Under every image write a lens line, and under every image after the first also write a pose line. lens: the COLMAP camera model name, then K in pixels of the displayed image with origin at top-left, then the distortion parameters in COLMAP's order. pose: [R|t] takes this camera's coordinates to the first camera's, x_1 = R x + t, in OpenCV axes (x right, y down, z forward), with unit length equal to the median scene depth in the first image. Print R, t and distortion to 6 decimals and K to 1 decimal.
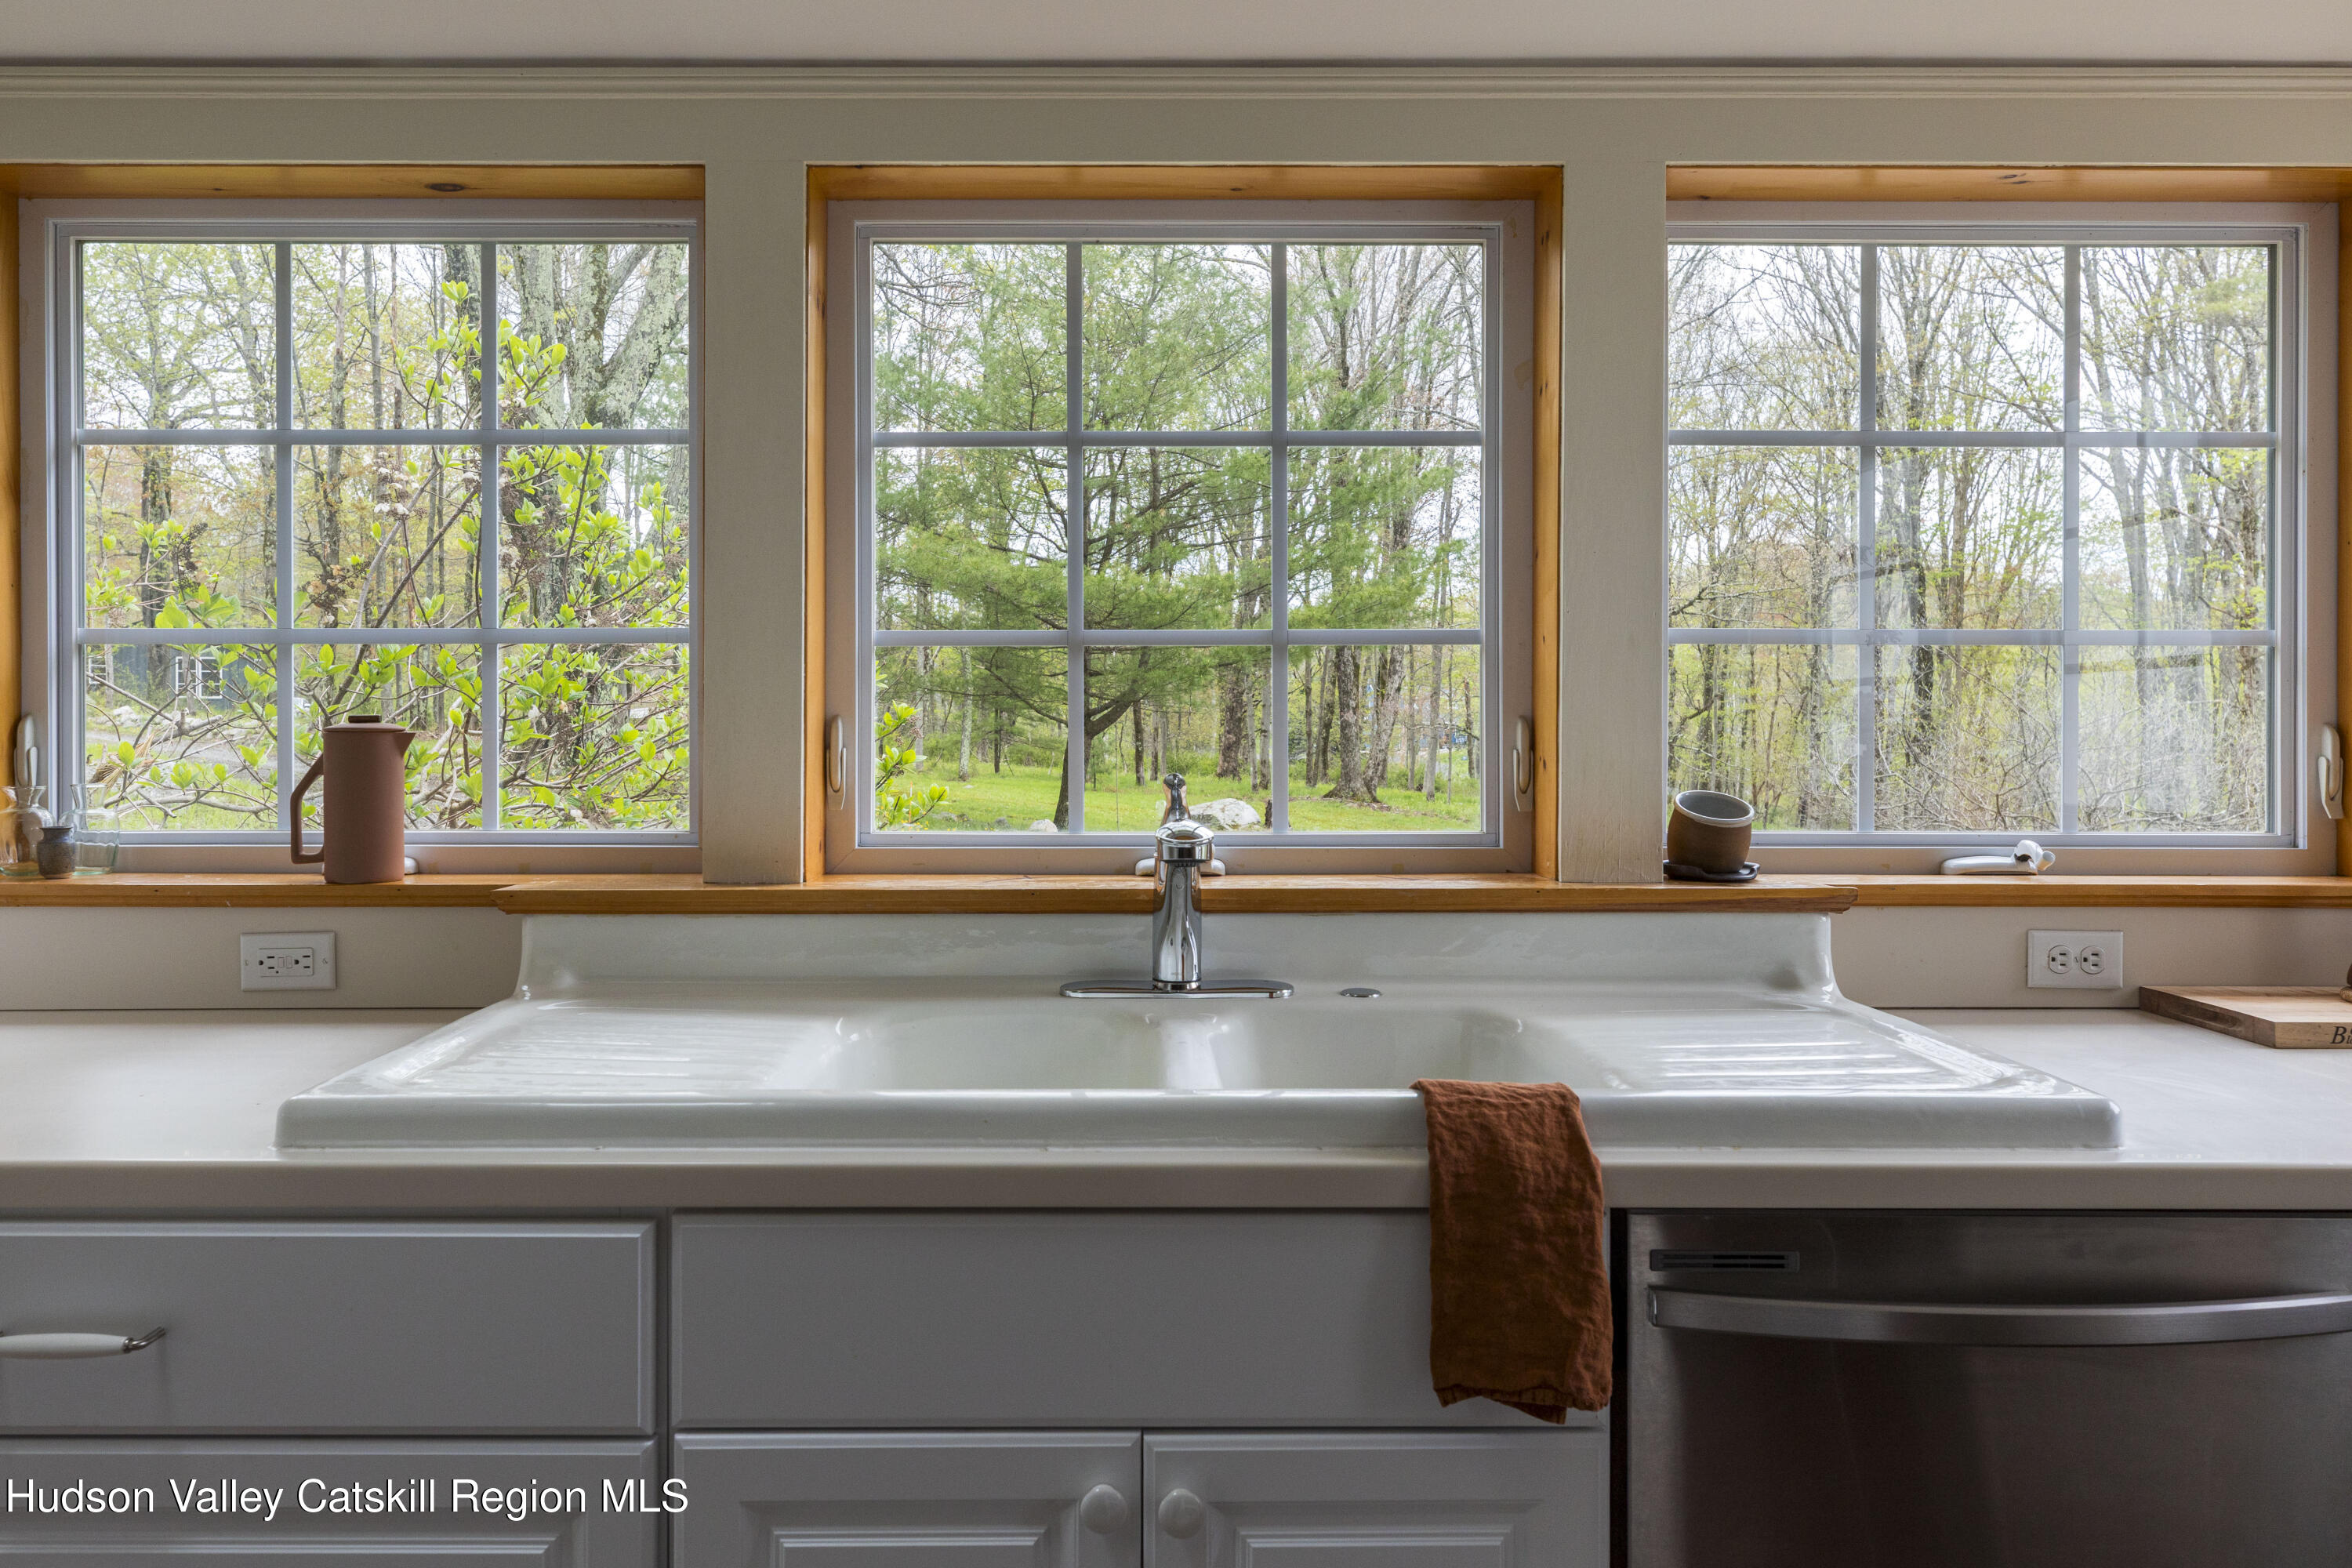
lens RADIAL K [[1679.8, 0, 1167.5], [0, 1679.8, 772.3], [0, 0, 1]] dist [-0.013033, -0.003527]
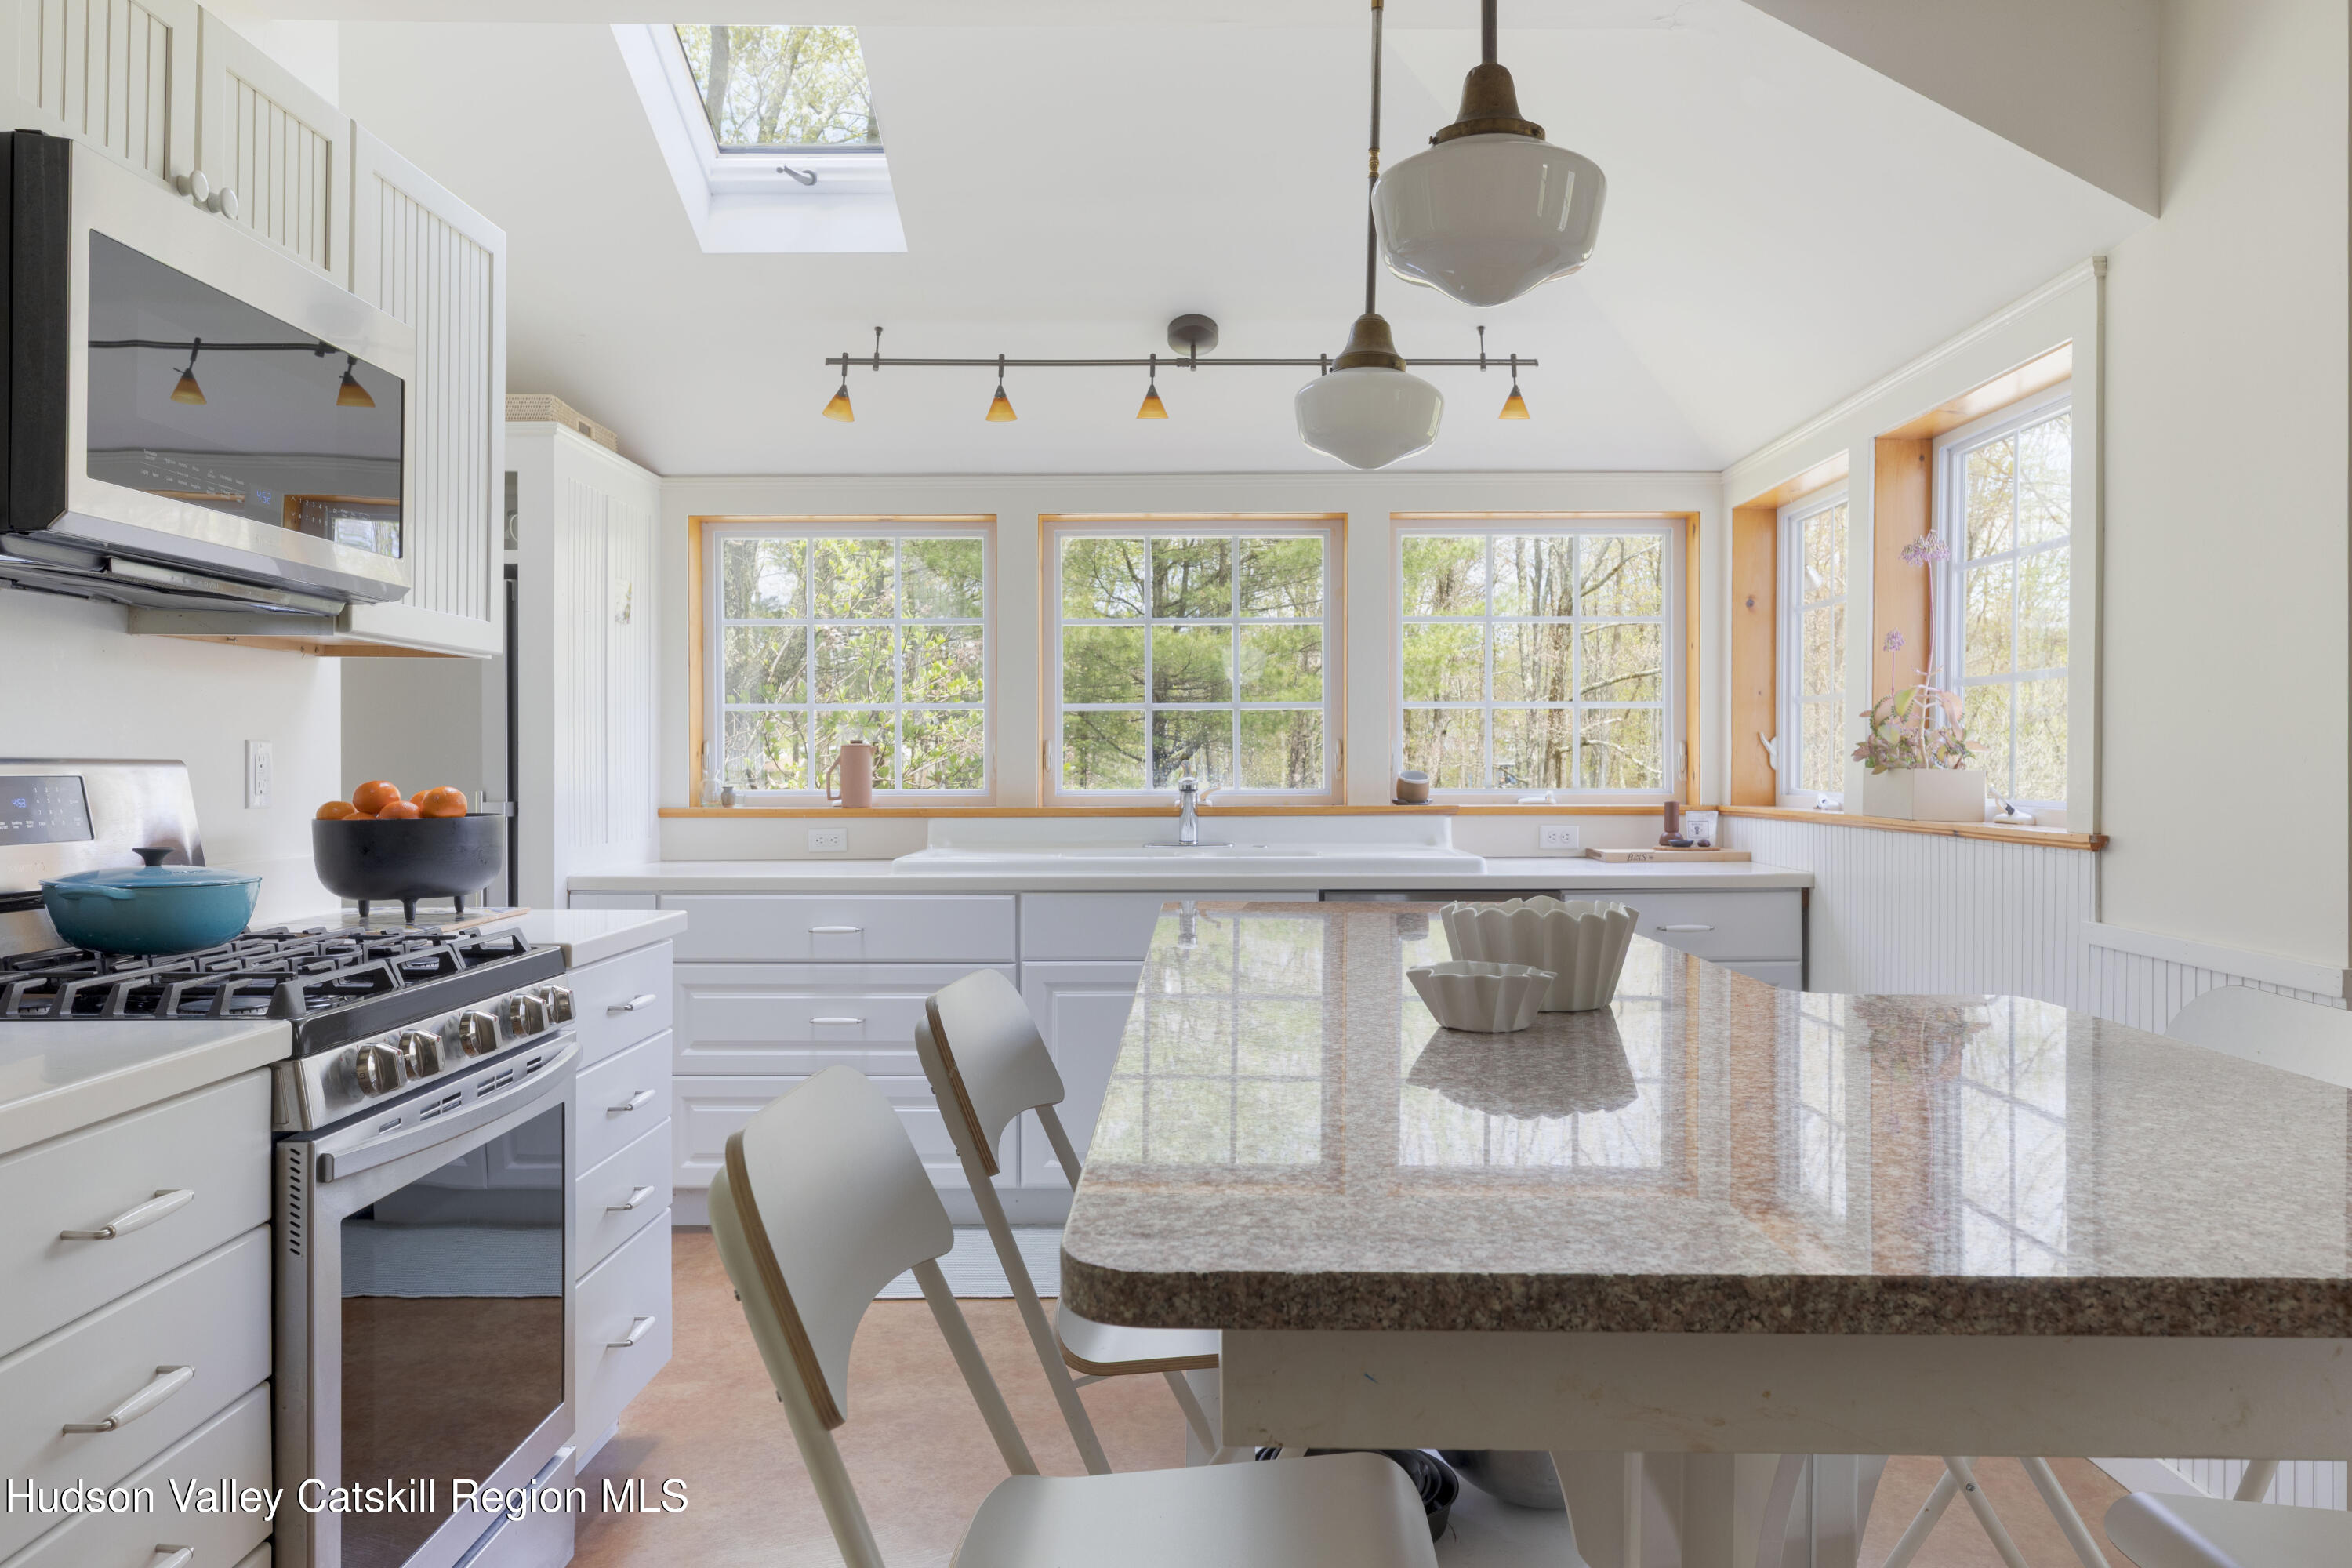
lens RADIAL K [[1679.8, 0, 1176.4], [0, 1679.8, 785.8], [0, 0, 1]] dist [-0.013033, -0.003527]
pose [[0.999090, -0.002464, -0.042573, 0.088906], [0.001687, 0.999832, -0.018272, 0.079680], [0.042610, 0.018183, 0.998926, -1.436329]]
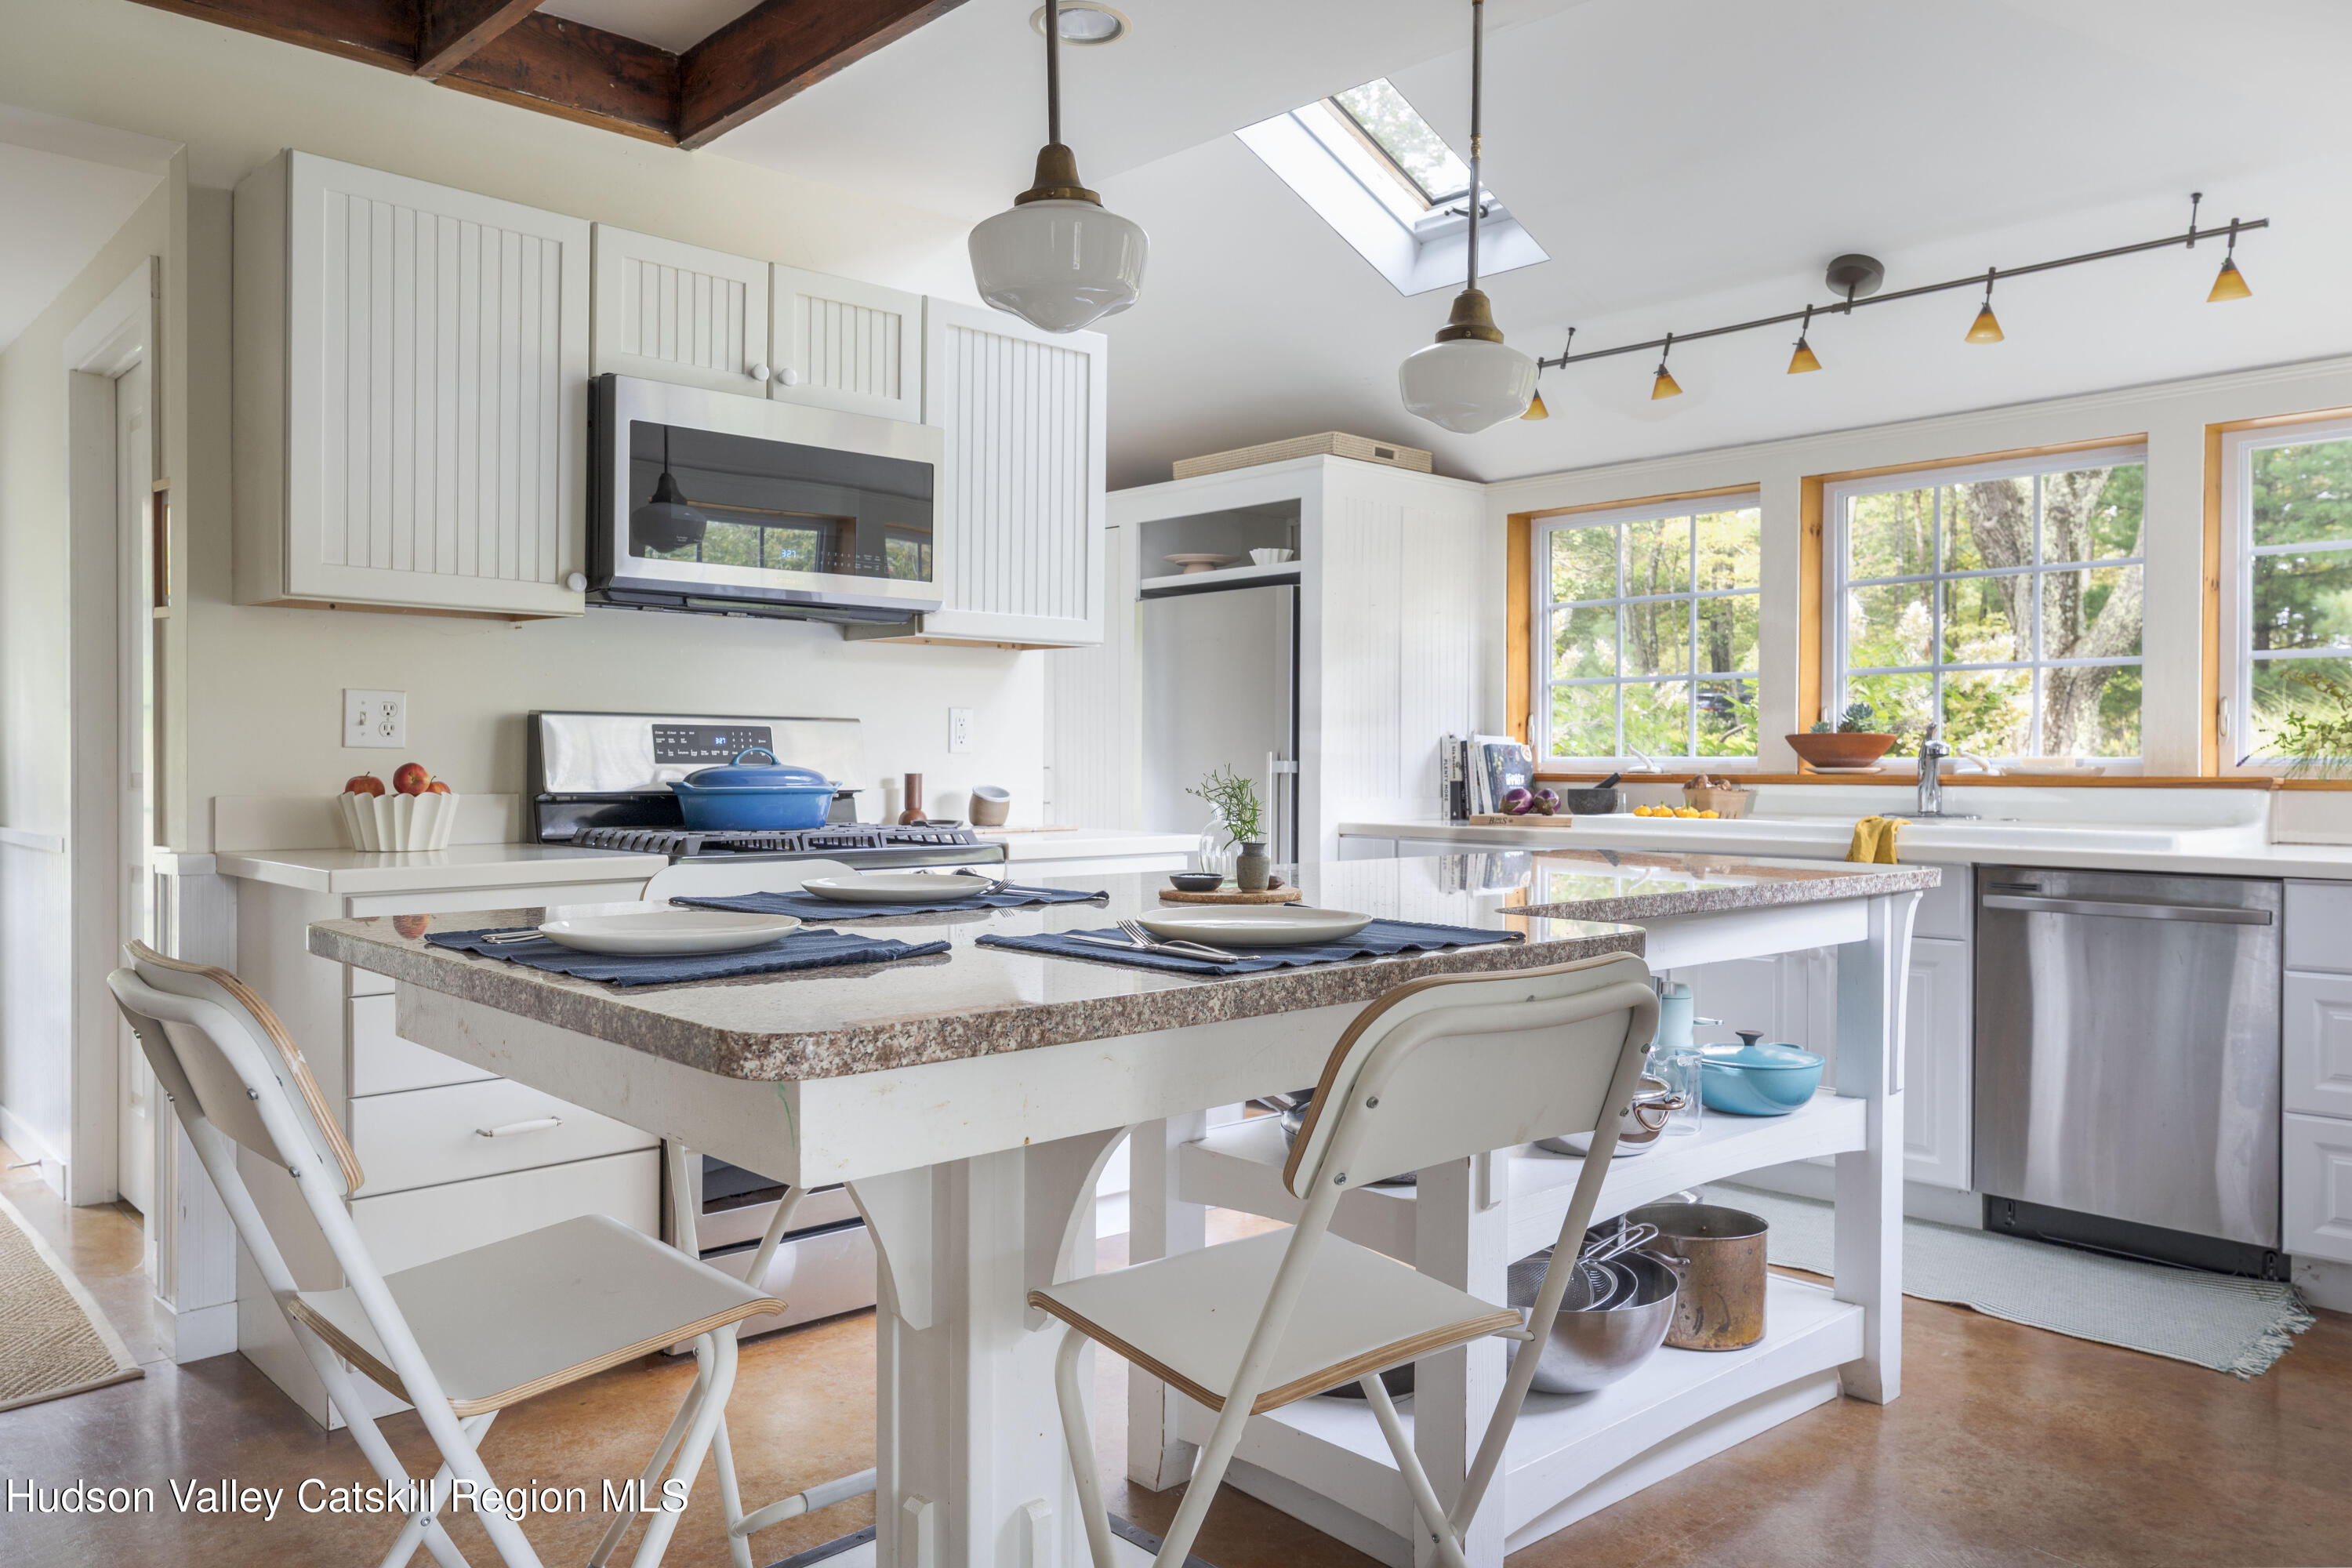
lens RADIAL K [[1662.2, 0, 1171.9], [0, 1662.2, 776.8], [0, 0, 1]] dist [0.007612, -0.001518]
pose [[0.660173, 0.009135, -0.751058, 0.998454], [-0.024725, 0.999648, -0.009574, 0.114243], [0.750706, 0.024891, 0.660167, -1.251825]]
